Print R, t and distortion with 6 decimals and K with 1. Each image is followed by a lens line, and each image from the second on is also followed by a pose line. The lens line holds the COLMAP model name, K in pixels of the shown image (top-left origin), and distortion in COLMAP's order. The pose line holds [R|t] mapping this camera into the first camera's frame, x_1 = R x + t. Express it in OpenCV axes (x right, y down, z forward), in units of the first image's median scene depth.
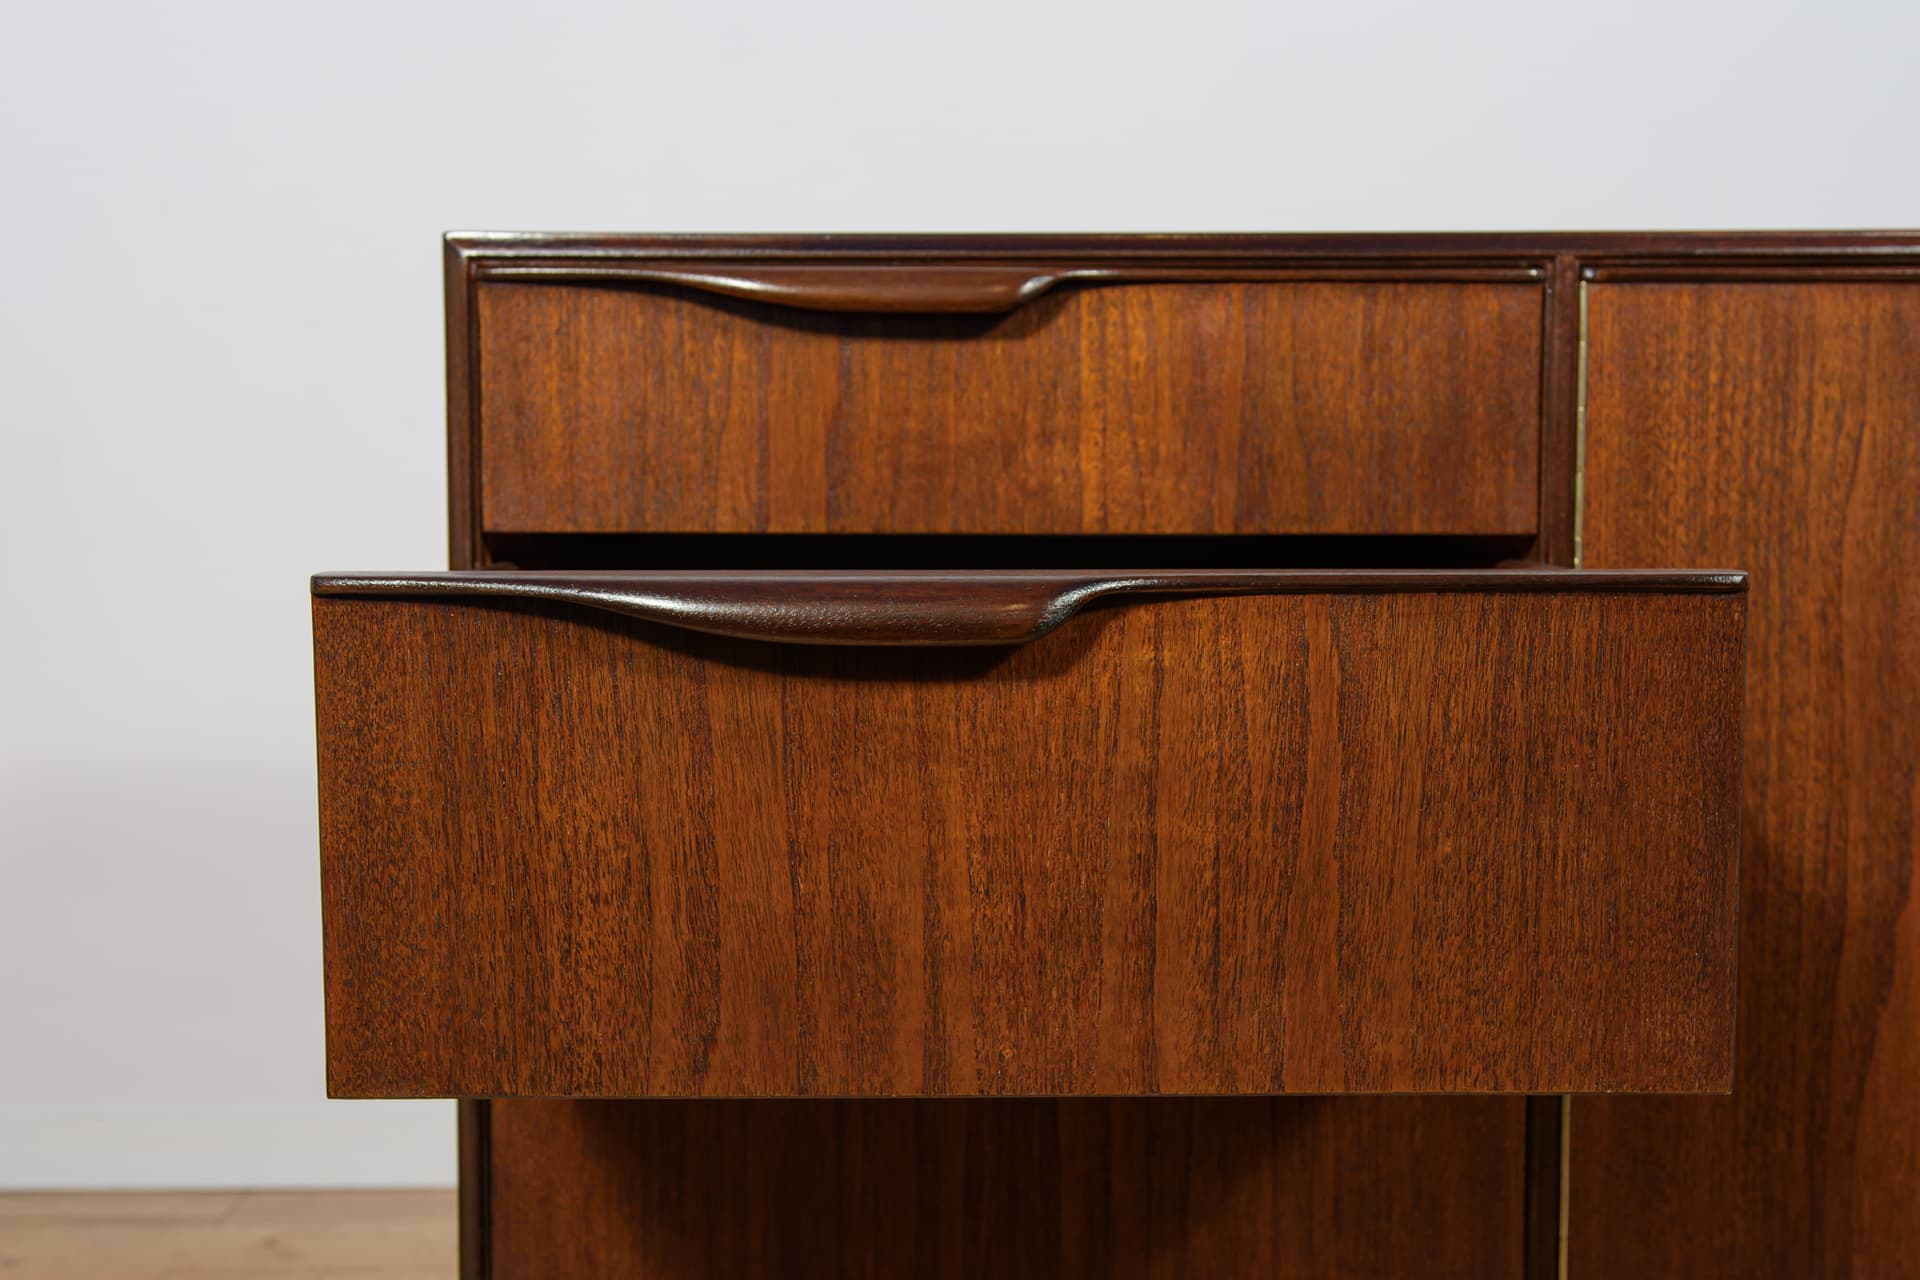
lens RADIAL K [[1916.1, 0, 978.1], [0, 1916.1, 602.6], [0, 0, 1]] dist [0.024304, 0.000000]
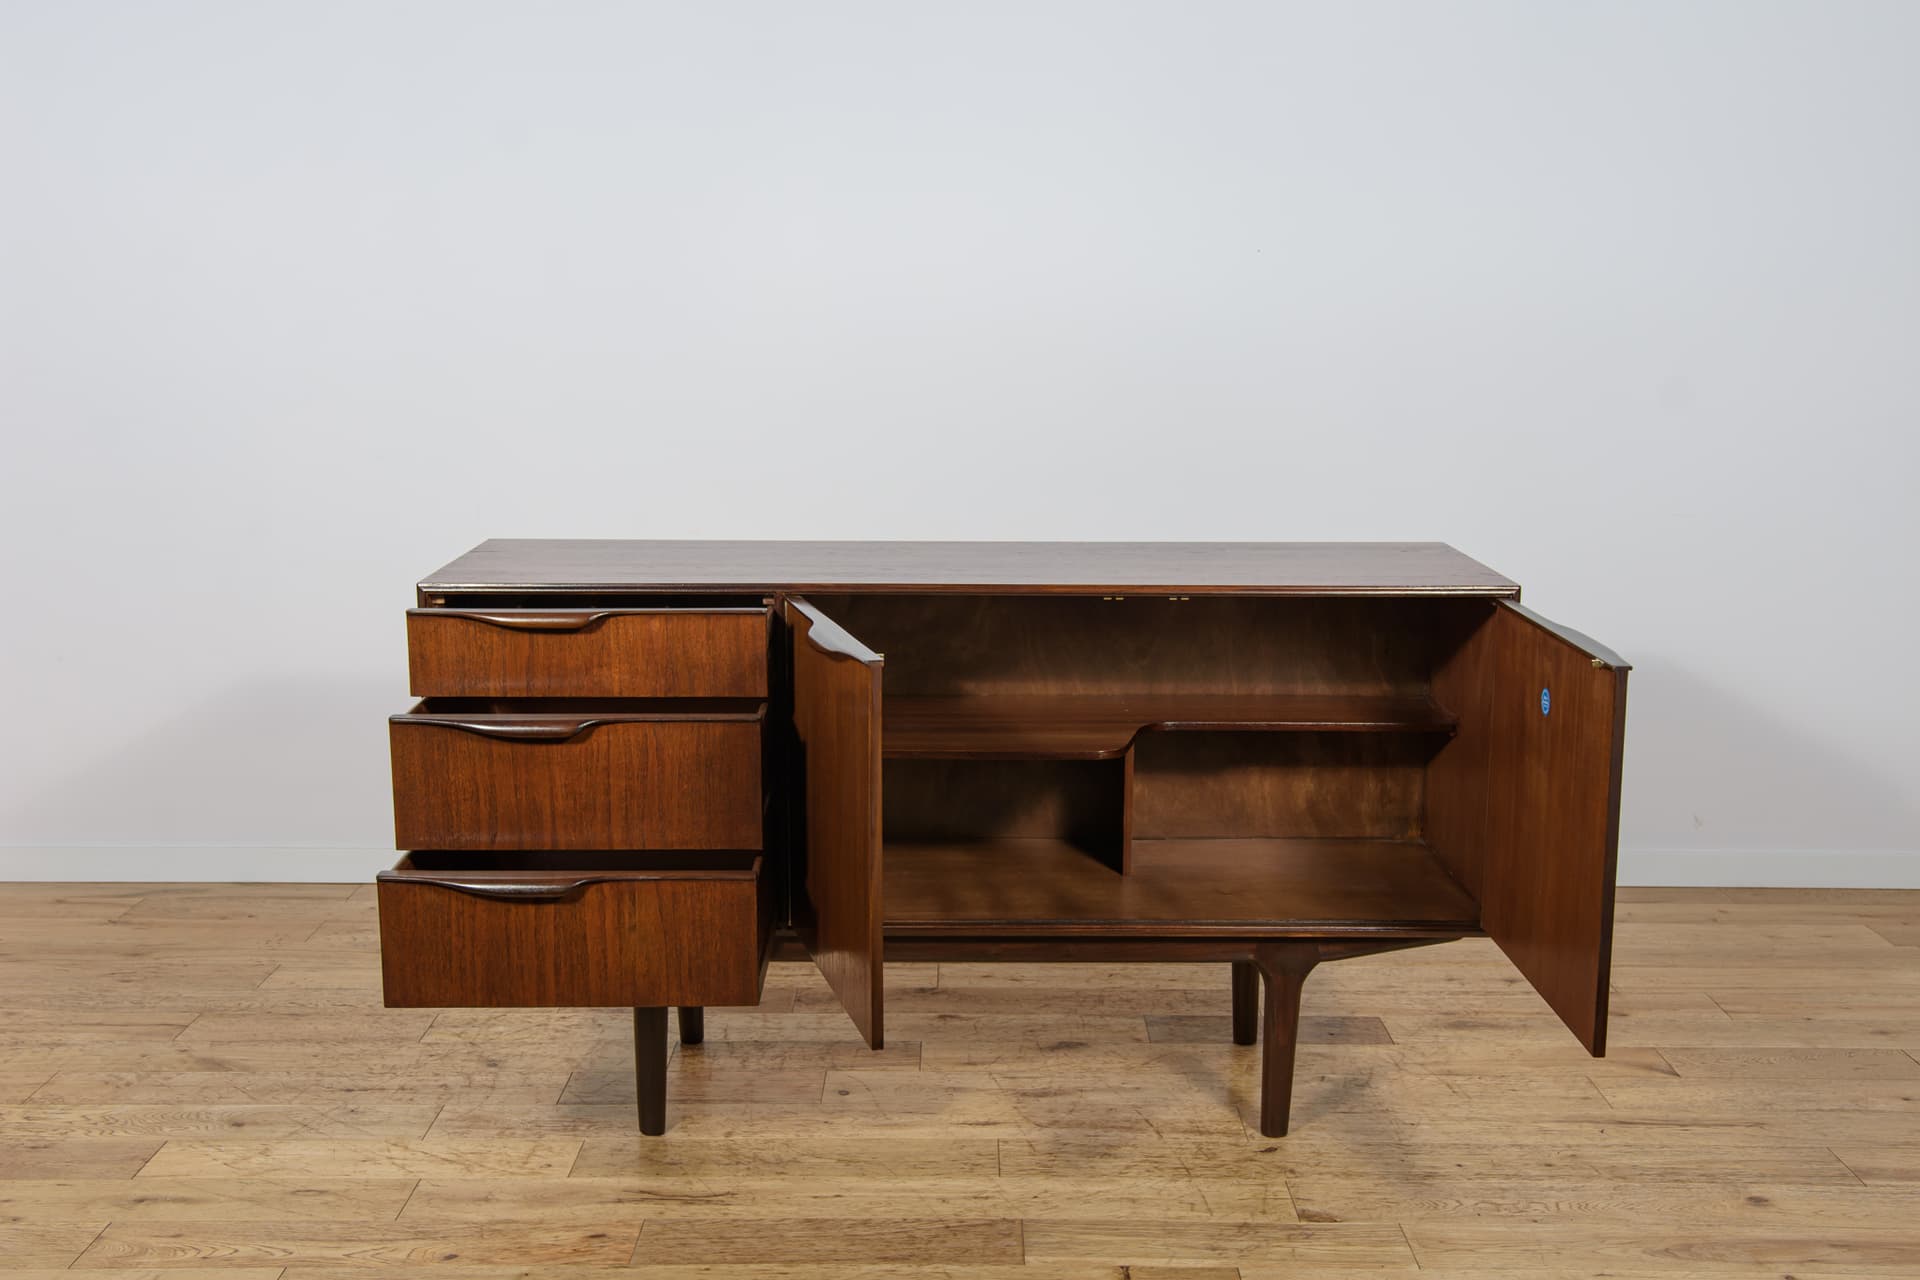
lens RADIAL K [[2177.1, 0, 980.6], [0, 2177.1, 709.2], [0, 0, 1]] dist [0.051789, 0.000000]
pose [[0.999993, 0.003527, 0.000840, 0.624942], [-0.003609, 0.990502, 0.137452, -0.473756], [-0.000347, -0.137454, 0.990508, -2.491477]]
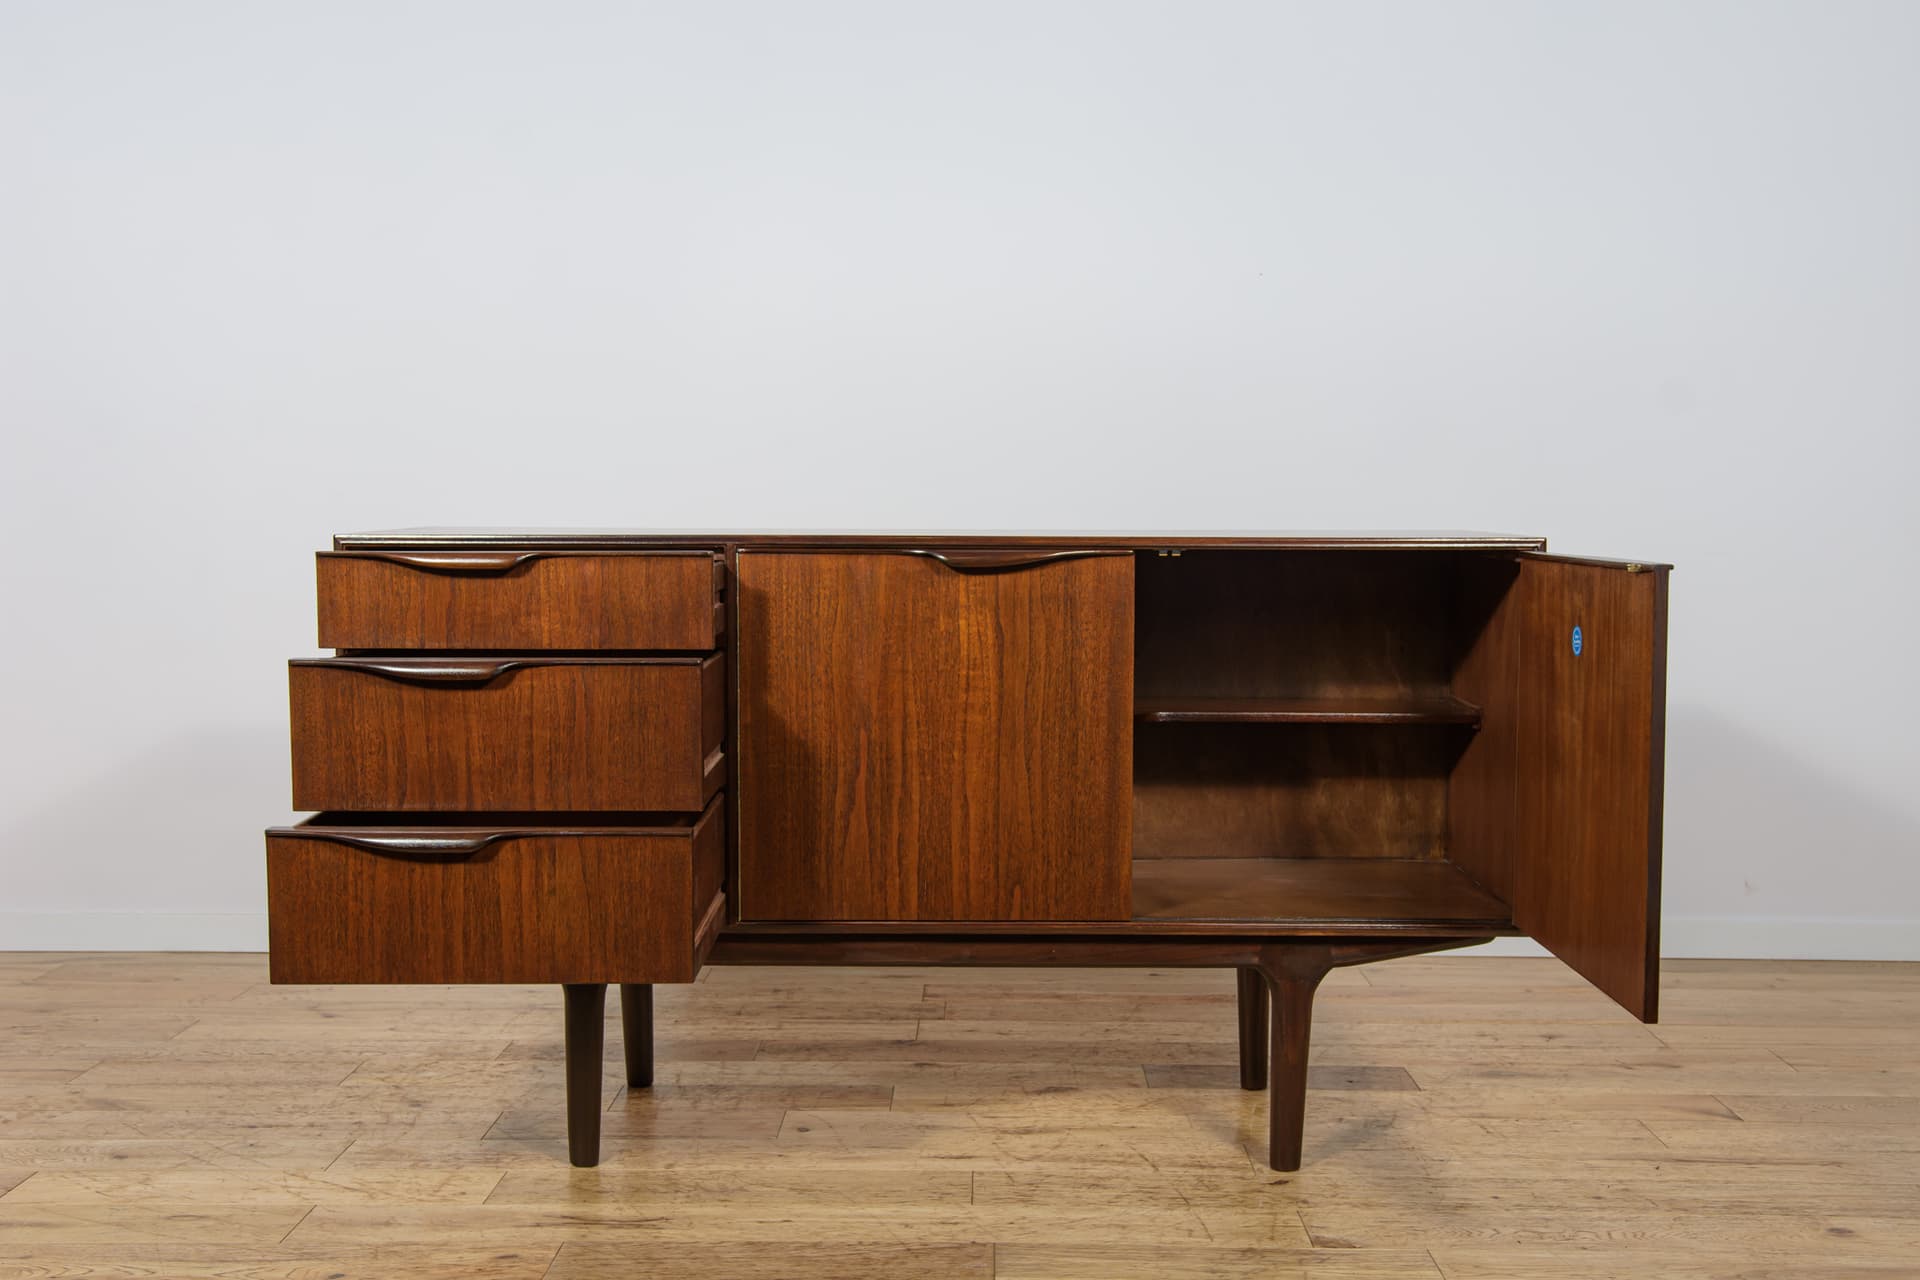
lens RADIAL K [[2177.1, 0, 978.6], [0, 2177.1, 691.9], [0, 0, 1]] dist [0.051789, 0.000000]
pose [[0.999901, 0.002887, -0.013805, 0.712448], [-0.002603, 0.999785, 0.020550, -0.029554], [0.013862, -0.020512, 0.999693, -2.189841]]
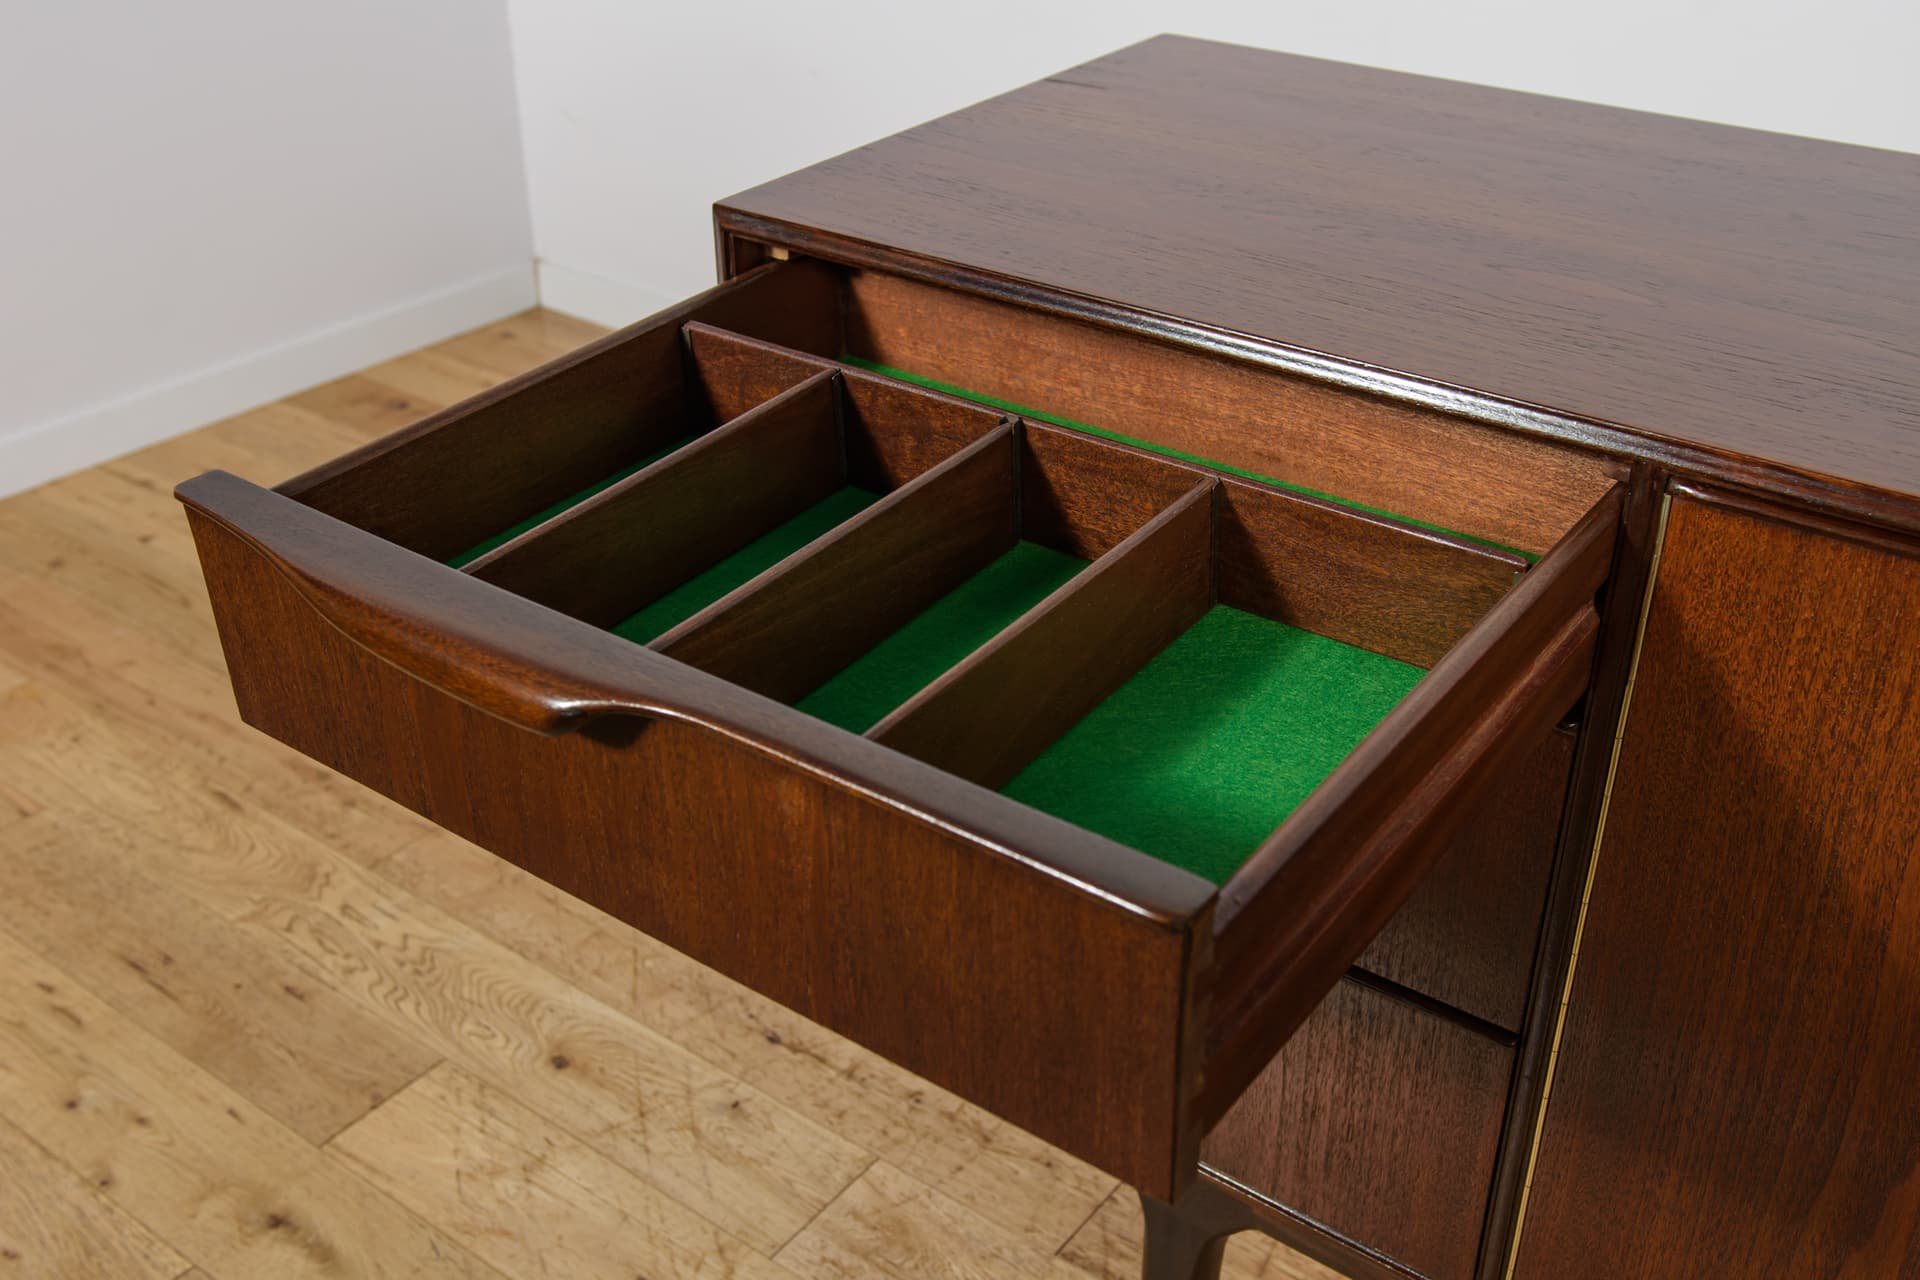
lens RADIAL K [[1983.2, 0, 937.9], [0, 1983.2, 677.6], [0, 0, 1]] dist [0.015550, 0.000000]
pose [[0.793283, 0.311163, -0.523336, 0.551260], [-0.031518, 0.879377, 0.475082, -0.513600], [0.608037, -0.360380, 0.707401, 0.121394]]
